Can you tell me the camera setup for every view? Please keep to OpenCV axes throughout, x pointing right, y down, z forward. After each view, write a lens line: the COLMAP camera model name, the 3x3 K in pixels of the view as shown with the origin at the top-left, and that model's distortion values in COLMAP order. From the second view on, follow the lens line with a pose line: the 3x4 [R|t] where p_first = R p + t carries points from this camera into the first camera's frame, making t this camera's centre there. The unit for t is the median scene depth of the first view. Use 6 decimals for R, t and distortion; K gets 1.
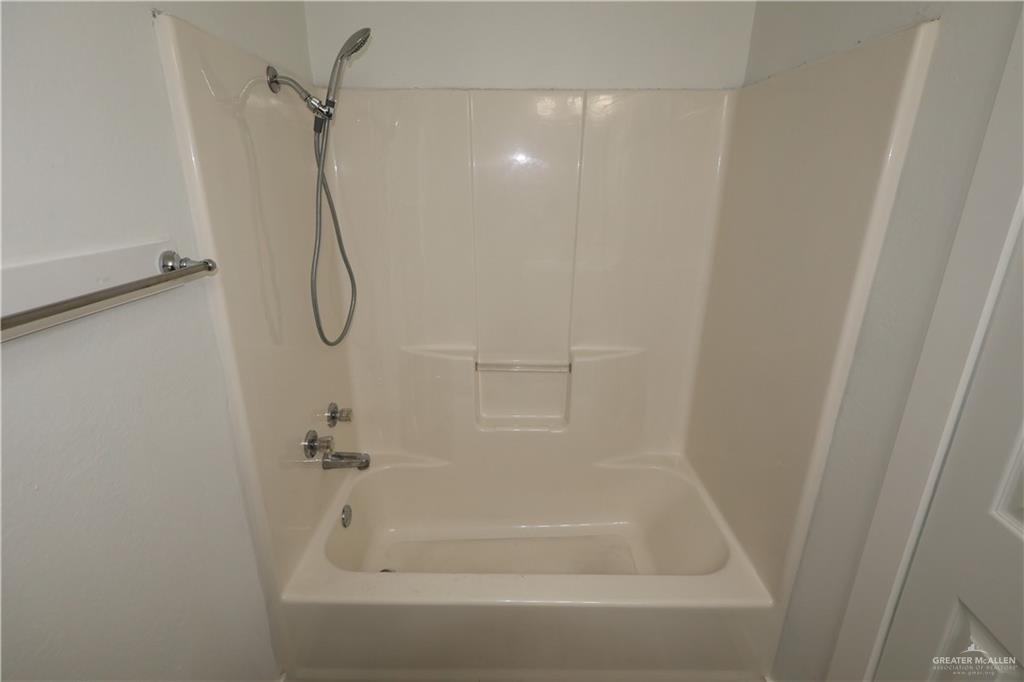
lens RADIAL K [[474.0, 0, 514.2], [0, 474.0, 336.4], [0, 0, 1]] dist [-0.000612, 0.000127]
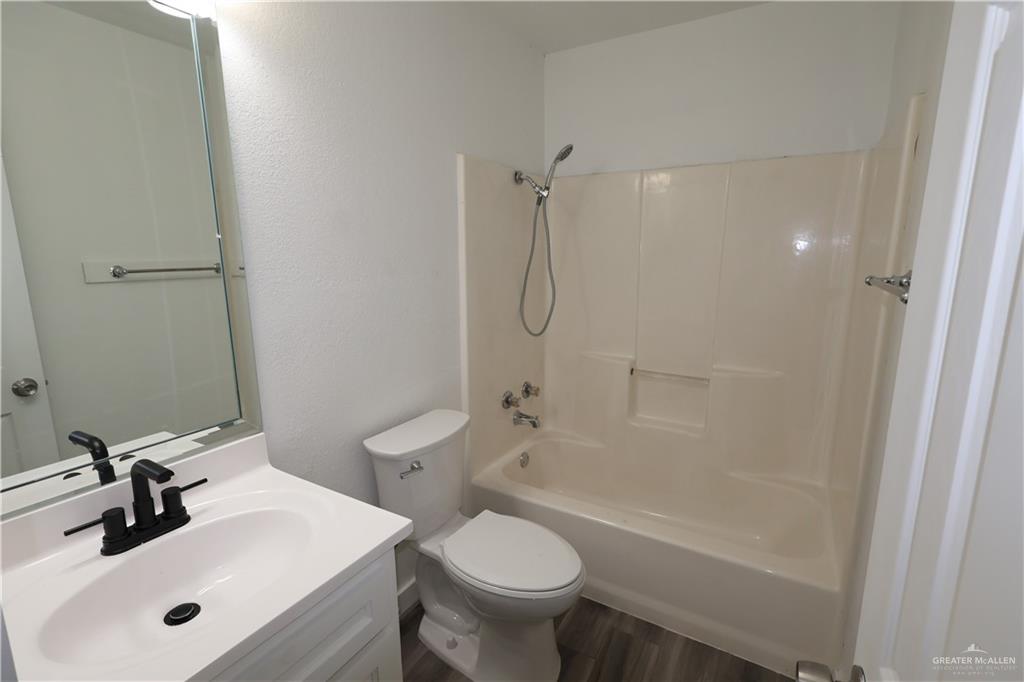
lens RADIAL K [[474.0, 0, 514.2], [0, 474.0, 336.4], [0, 0, 1]] dist [-0.000612, 0.000127]
pose [[0.860987, 0.076092, -0.502903, 0.321472], [-0.147943, 0.983462, -0.104481, 0.169097], [0.486635, 0.164358, 0.858005, -0.318960]]
